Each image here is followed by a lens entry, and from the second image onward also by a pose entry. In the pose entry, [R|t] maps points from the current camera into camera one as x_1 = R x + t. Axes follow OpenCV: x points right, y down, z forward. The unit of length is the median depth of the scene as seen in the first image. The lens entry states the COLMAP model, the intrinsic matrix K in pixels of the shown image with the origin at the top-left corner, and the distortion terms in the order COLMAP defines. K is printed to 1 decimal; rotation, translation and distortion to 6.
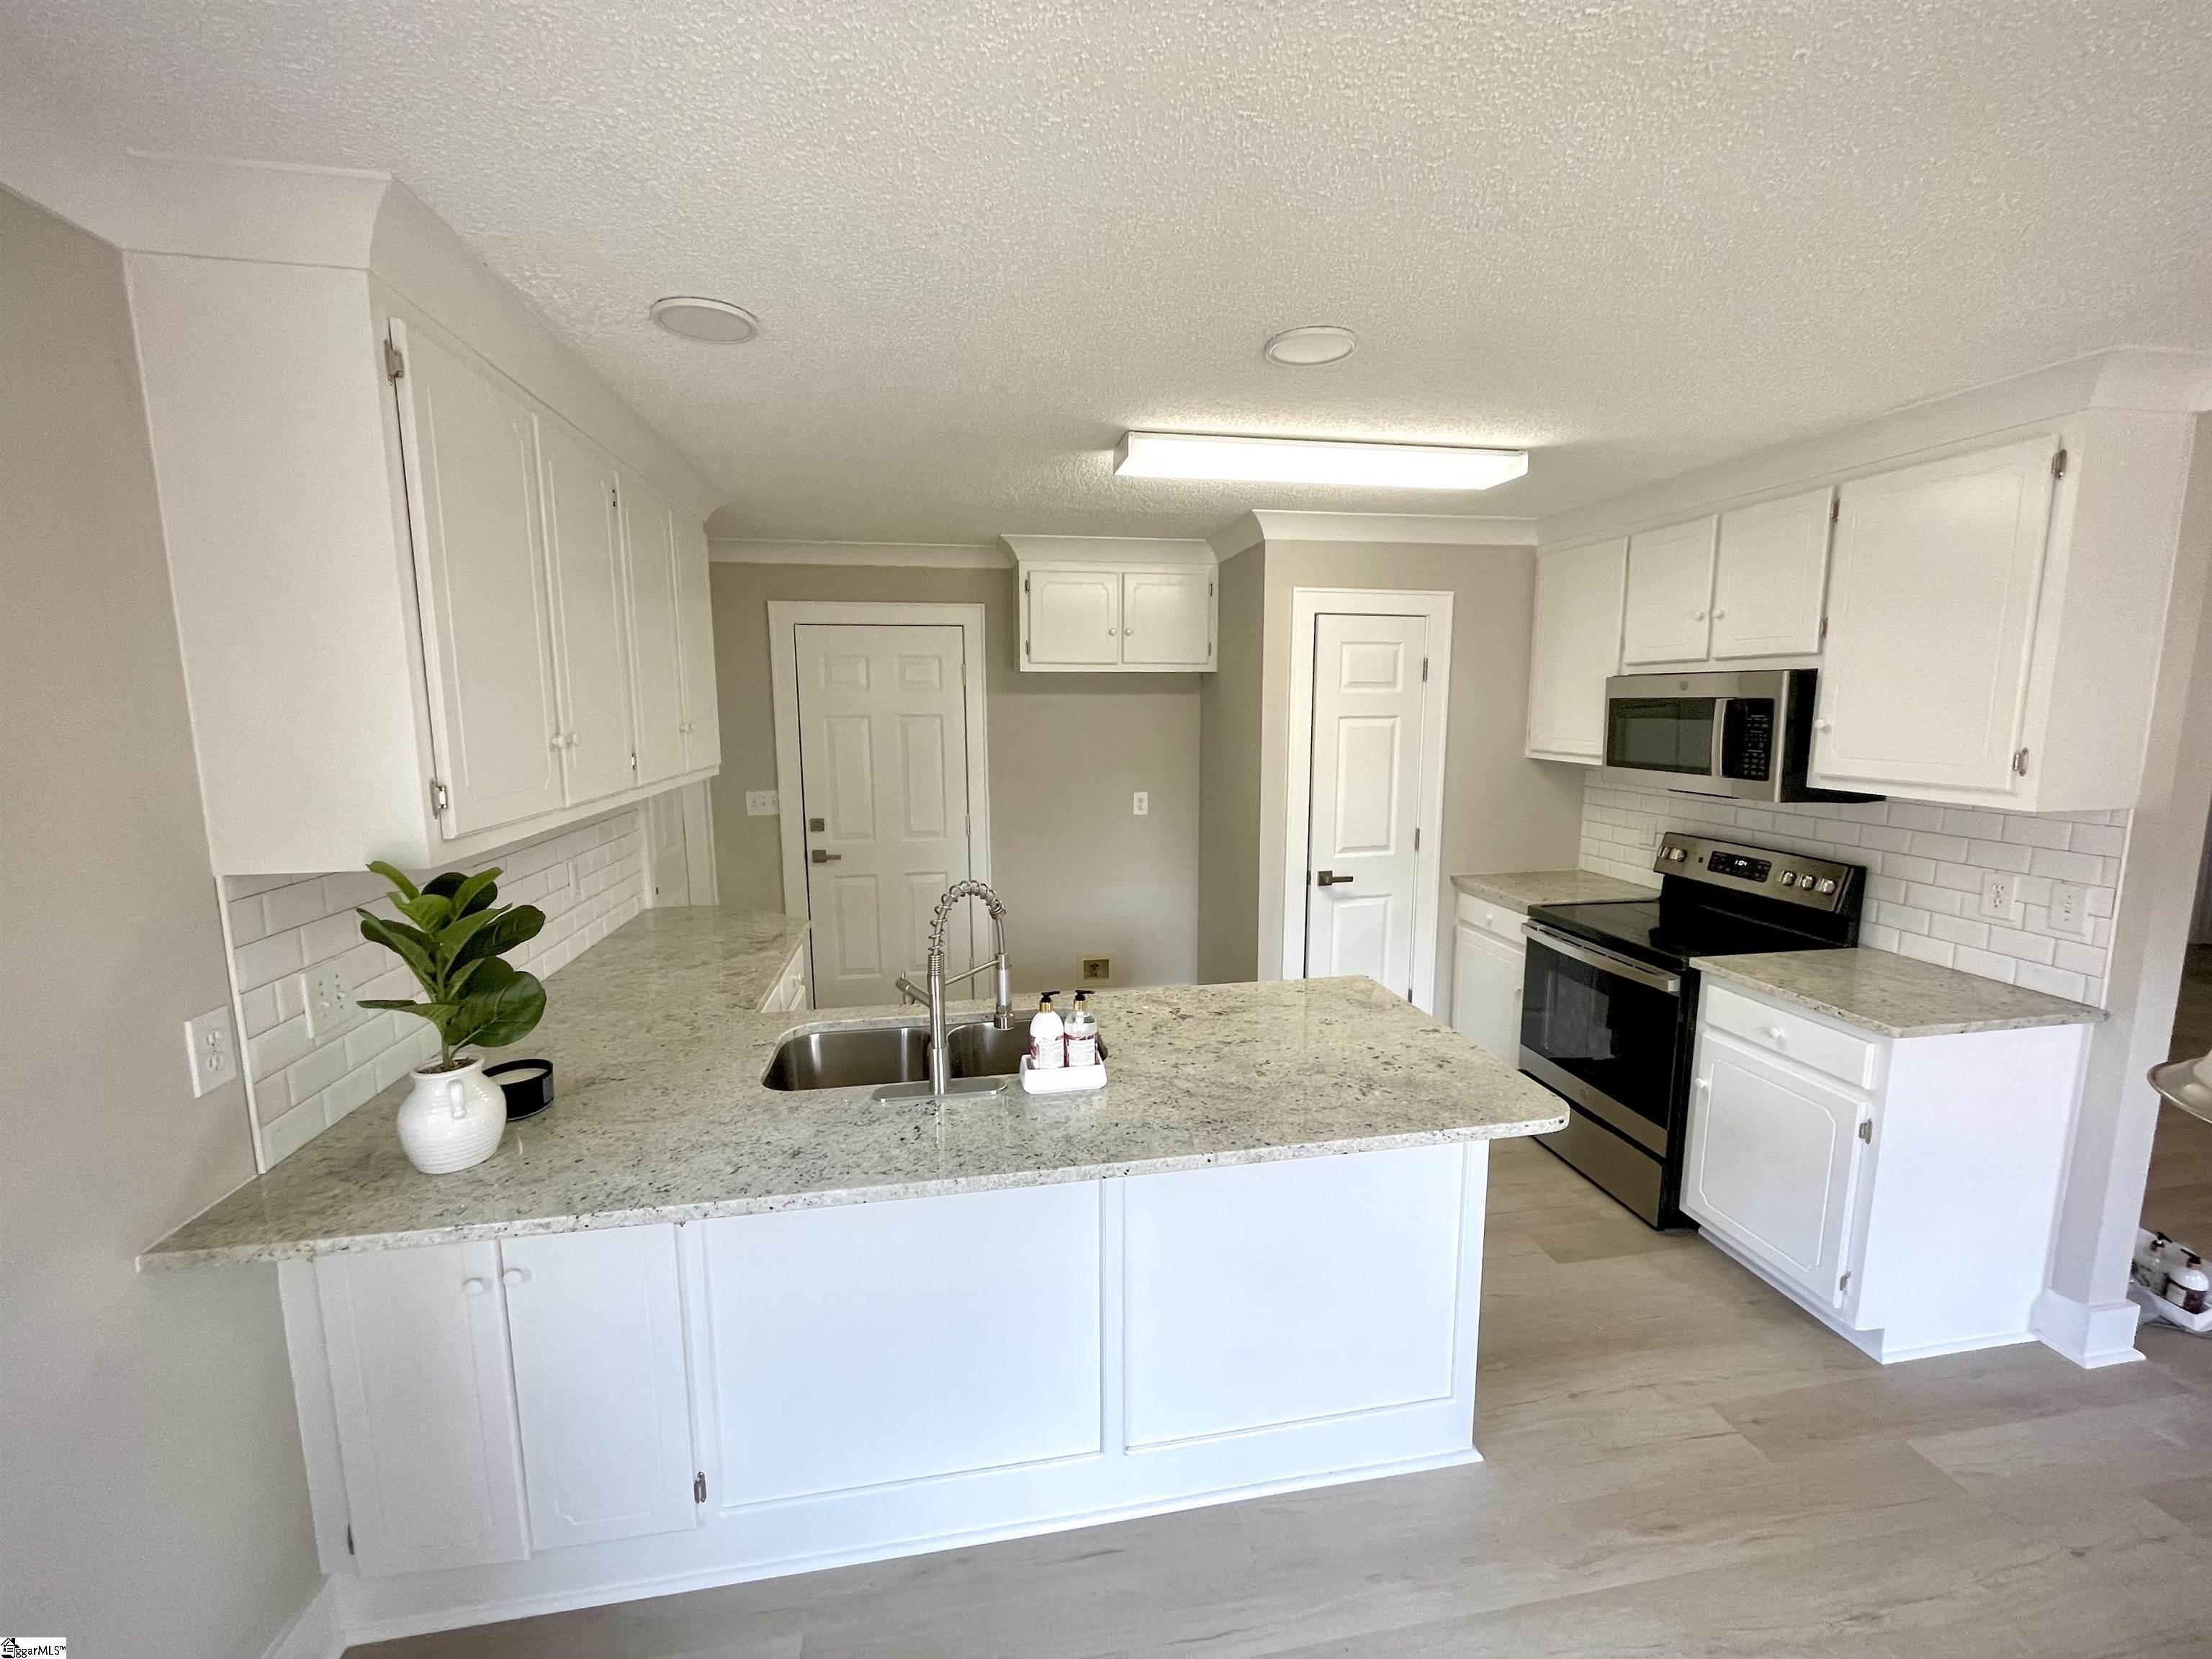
lens RADIAL K [[893.2, 0, 1106.0], [0, 893.2, 829.5], [0, 0, 1]] dist [-0.001574, -0.000776]
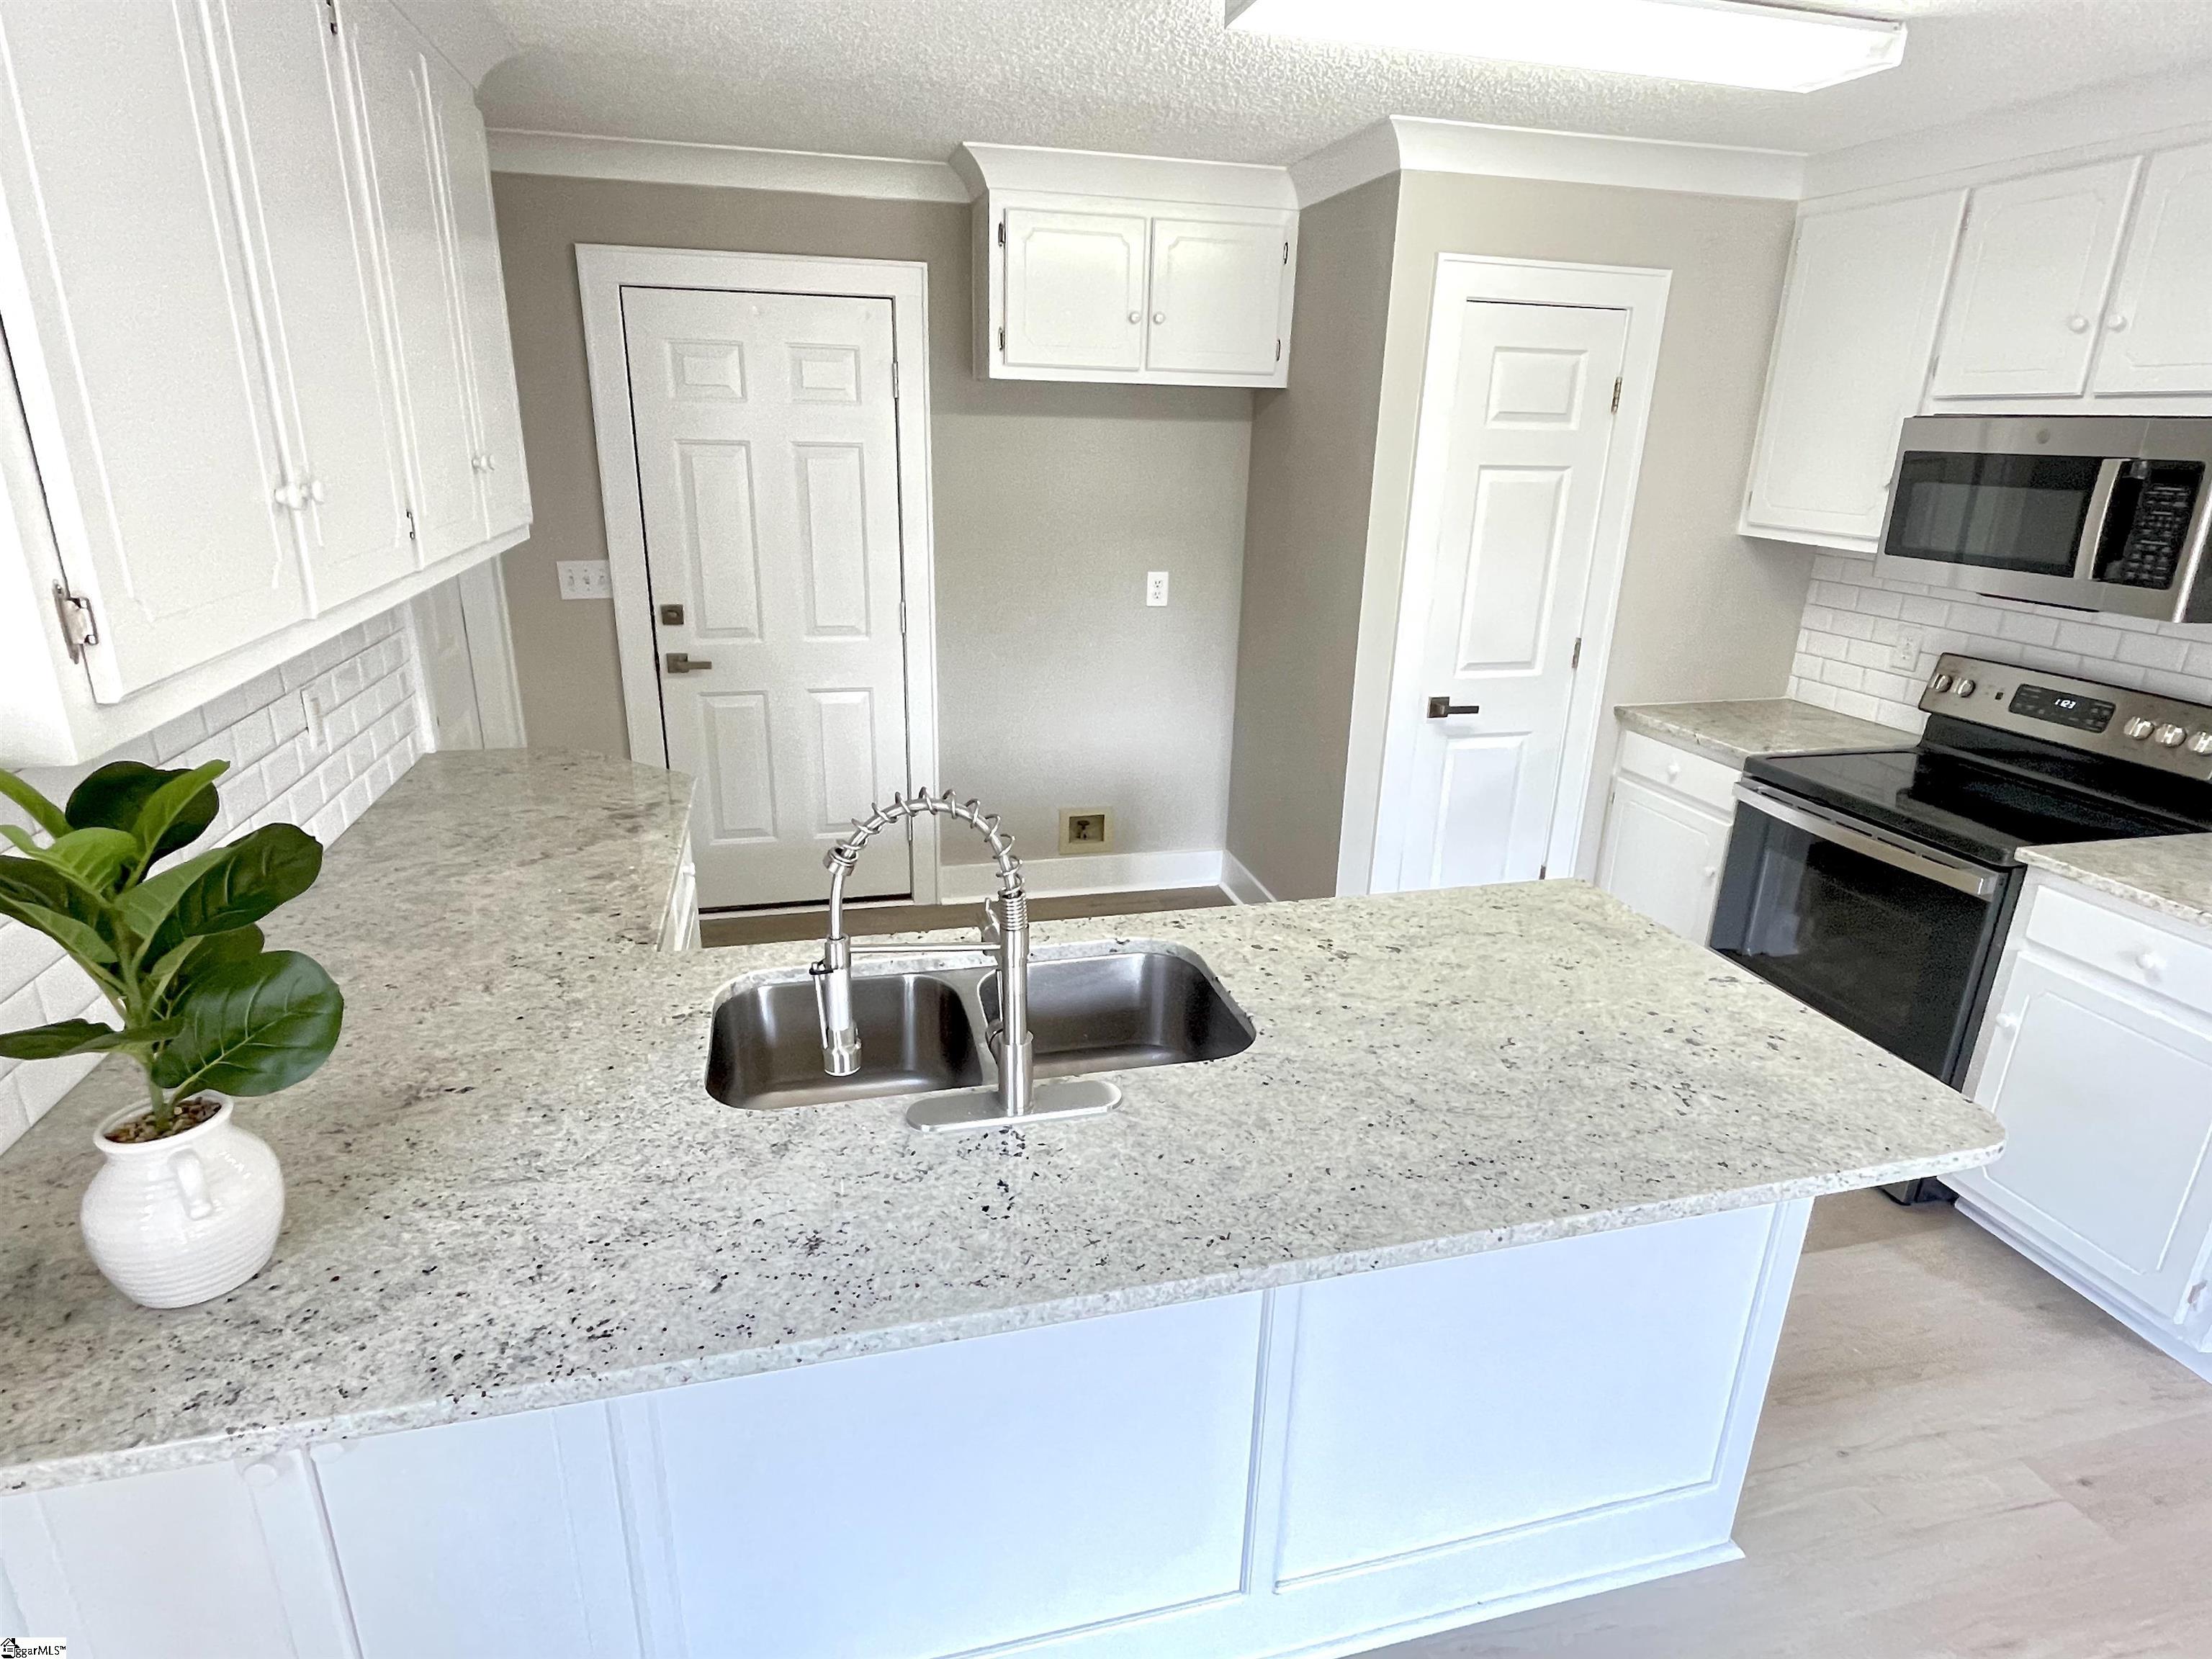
lens RADIAL K [[1187.0, 0, 1106.0], [0, 1187.0, 829.5], [0, 0, 1]] dist [-0.003091, 0.000212]
pose [[0.996770, 0.001781, 0.080294, -0.123751], [-0.016804, 0.982249, 0.186828, -0.029768], [-0.078536, -0.187573, 0.979106, 0.155244]]
